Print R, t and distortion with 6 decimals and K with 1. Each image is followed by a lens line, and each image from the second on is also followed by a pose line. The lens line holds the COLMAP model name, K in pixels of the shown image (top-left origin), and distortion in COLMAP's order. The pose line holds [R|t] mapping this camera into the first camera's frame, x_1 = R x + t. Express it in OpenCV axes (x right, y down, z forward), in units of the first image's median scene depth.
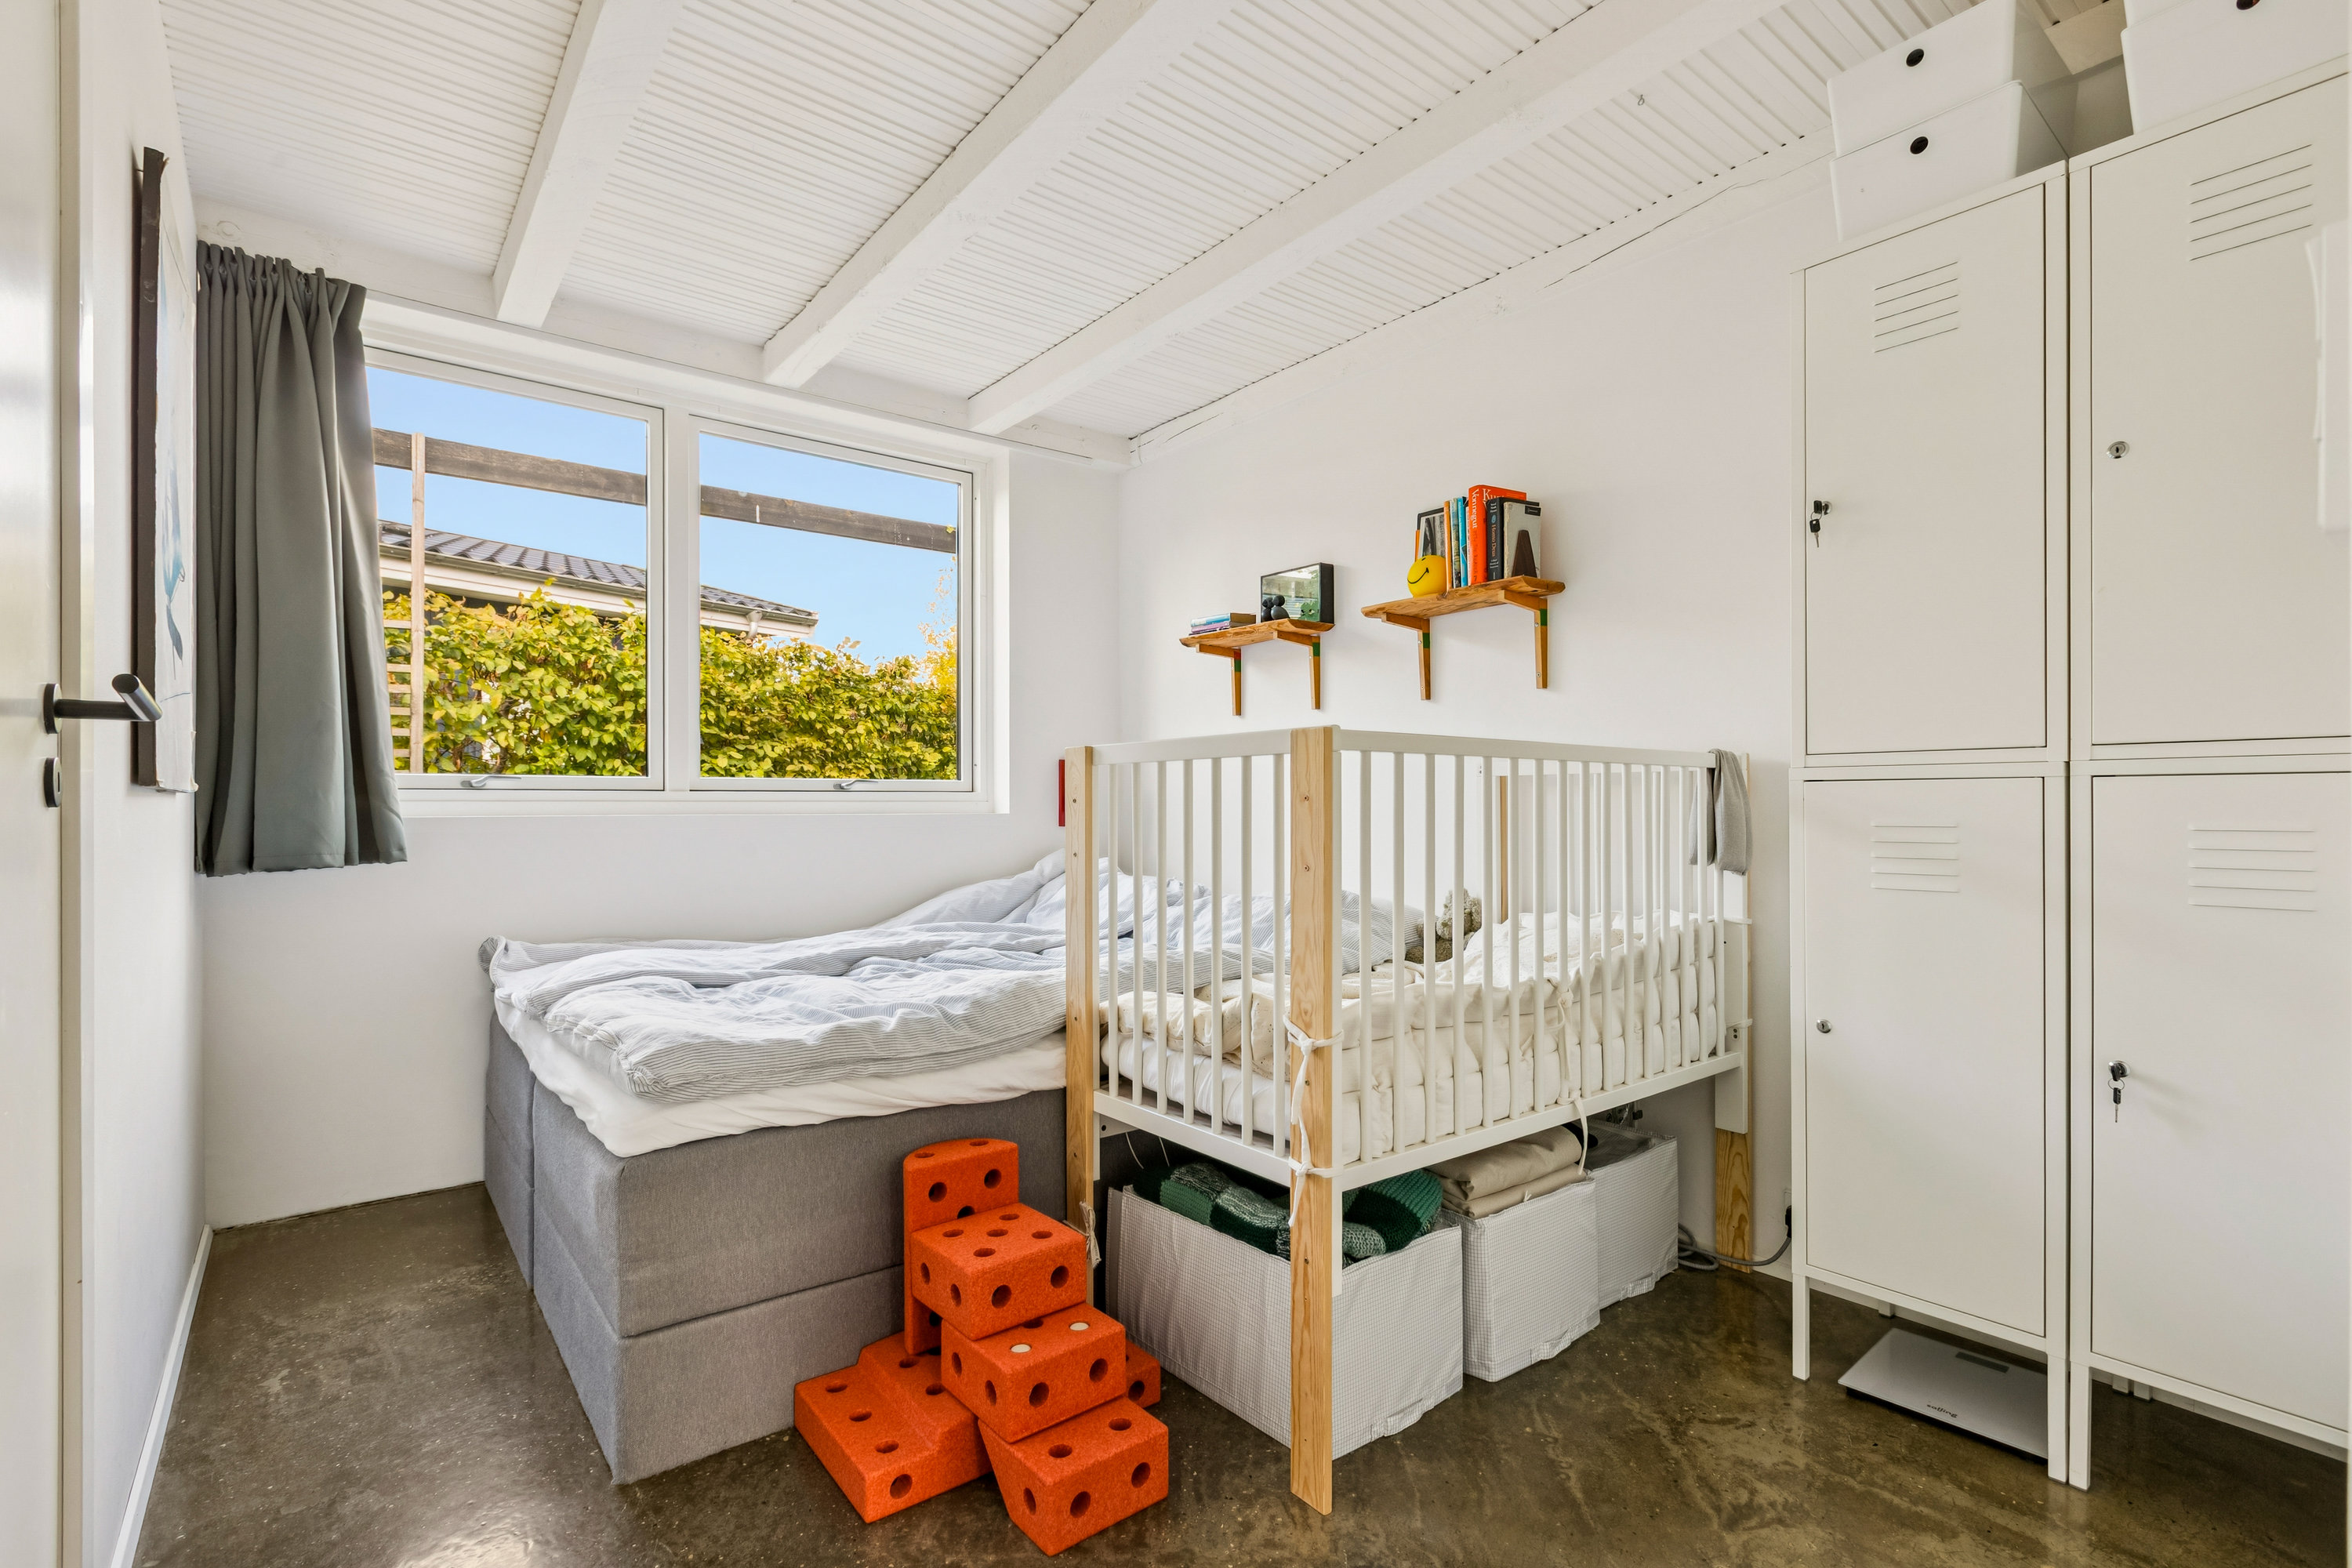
lens RADIAL K [[1086.8, 0, 1182.2], [0, 1086.8, 798.1], [0, 0, 1]] dist [0.000500, 0.000349]
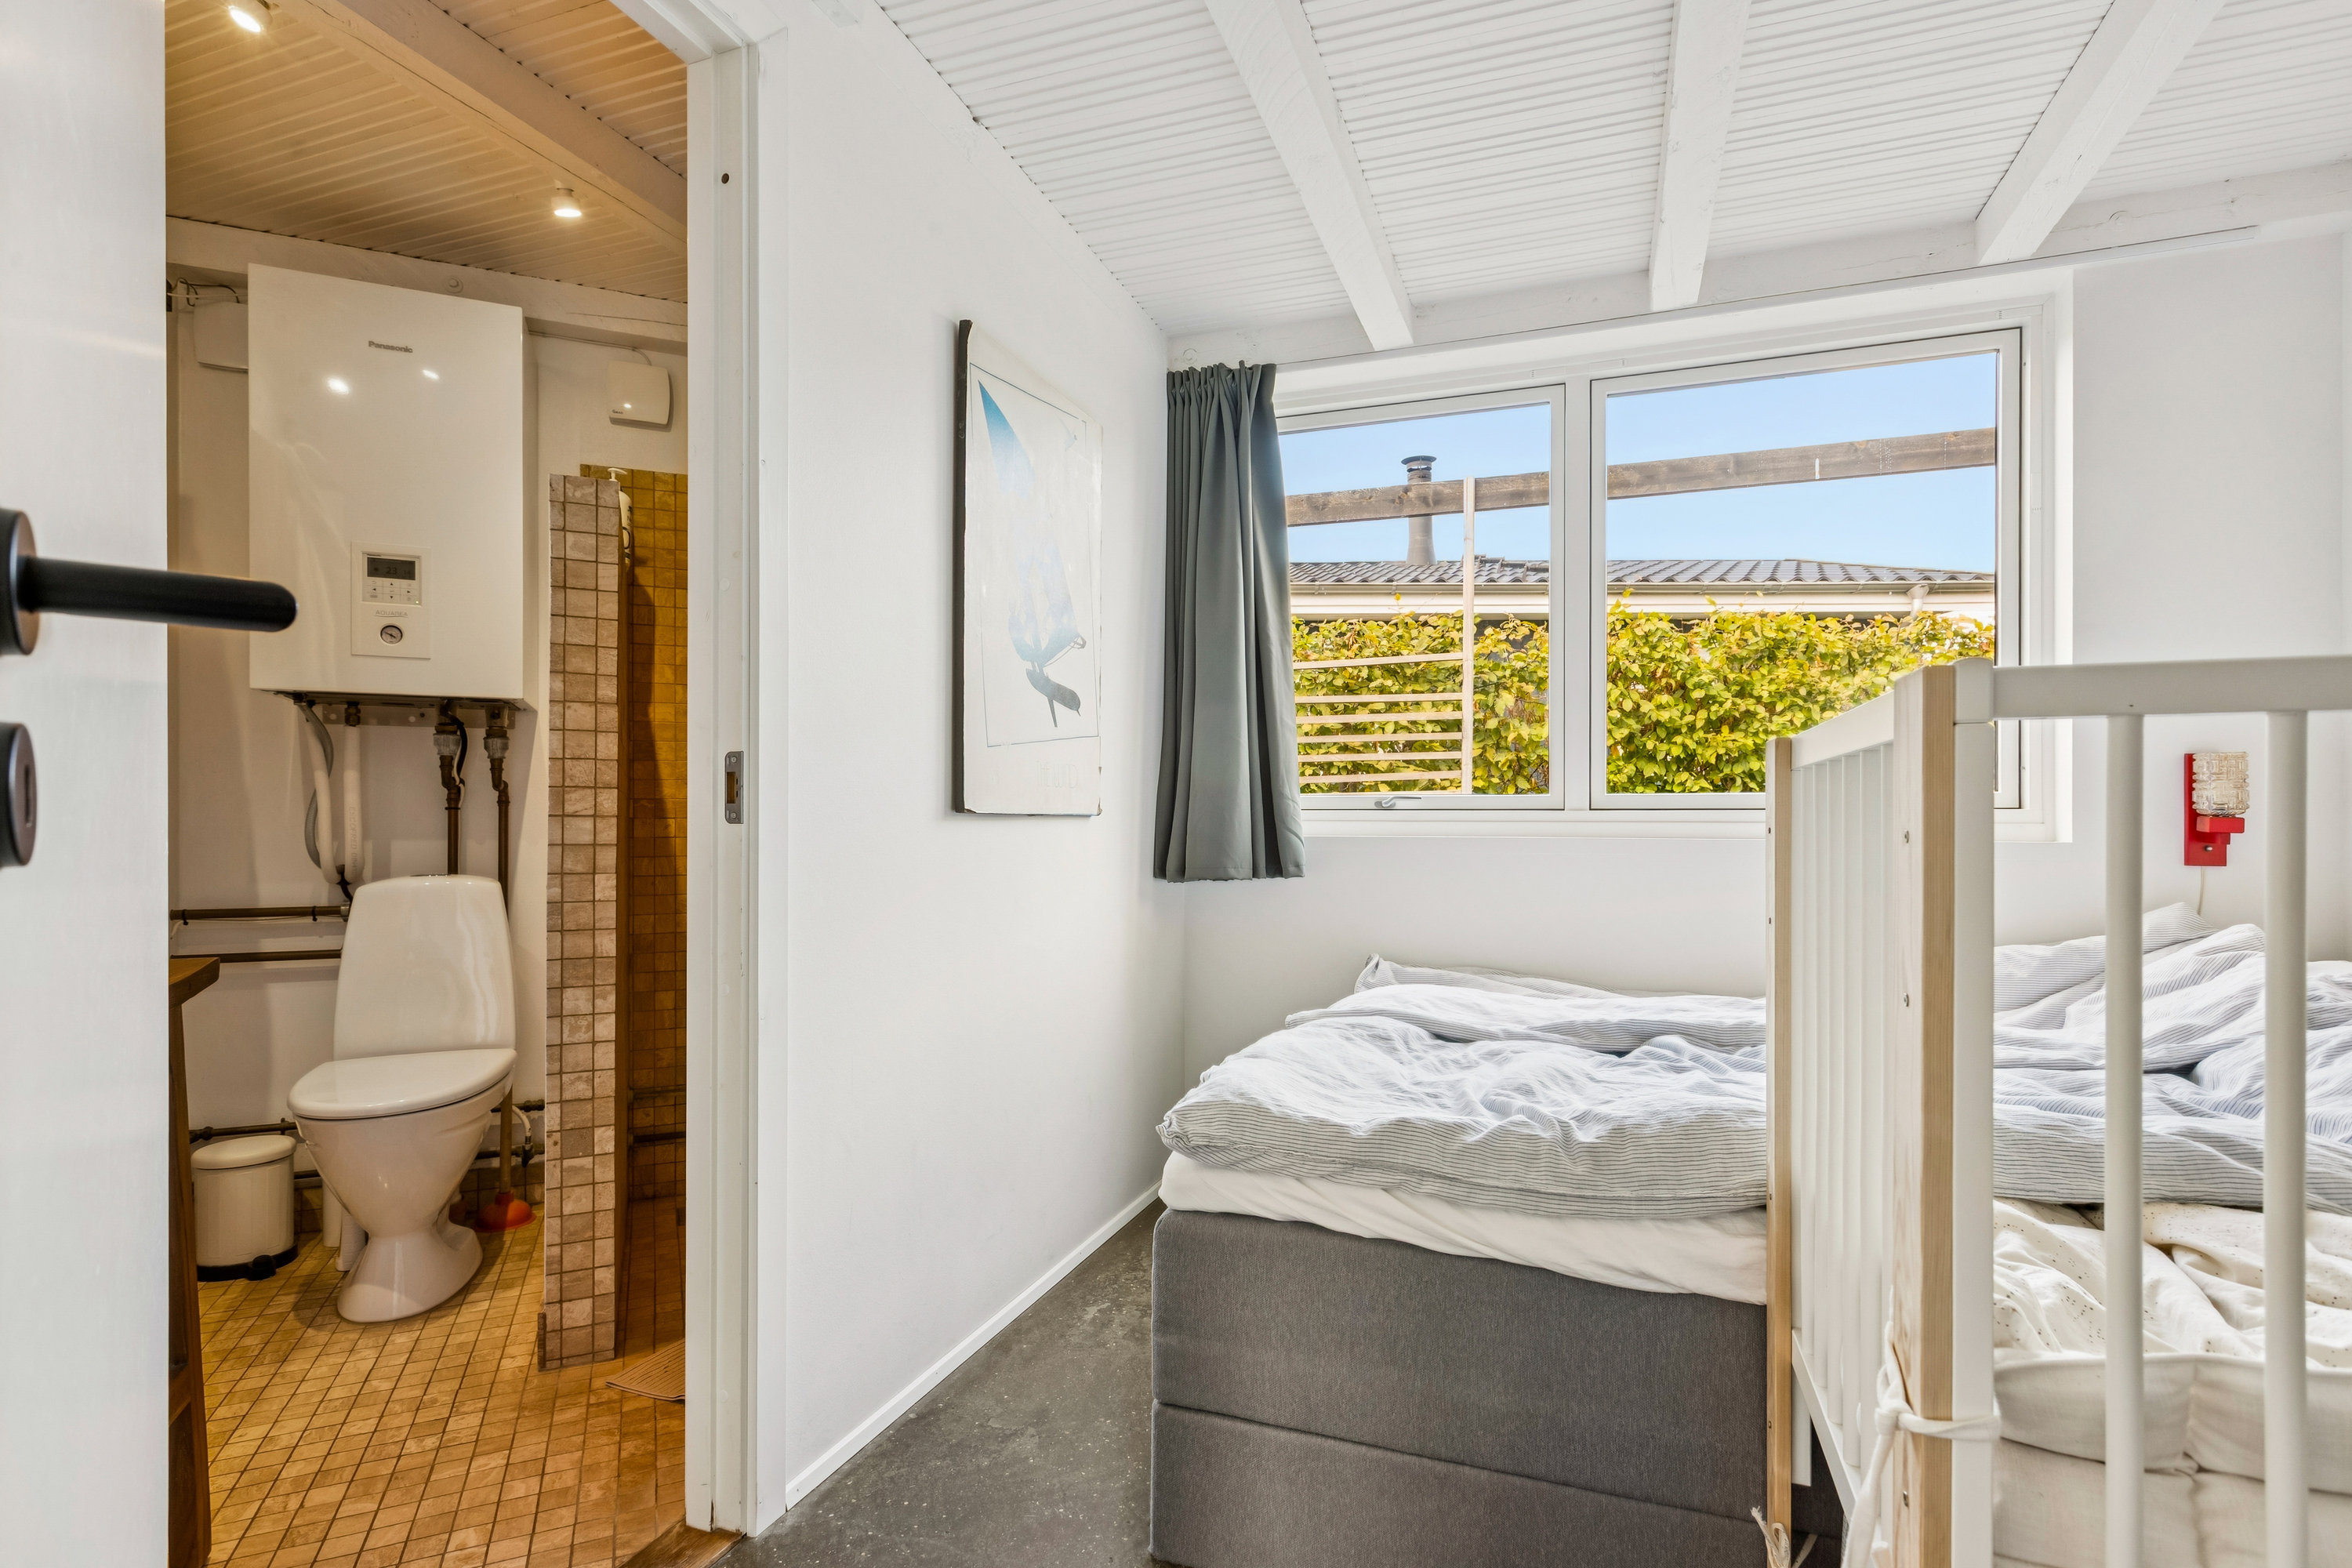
lens RADIAL K [[1143.5, 0, 1173.9], [0, 1143.5, 807.2], [0, 0, 1]] dist [0.003713, 0.000909]
pose [[0.521670, -0.005576, -0.853129, 0.161347], [0.002079, 0.999984, -0.005265, -0.004632], [0.853145, 0.000973, 0.521674, 0.237041]]
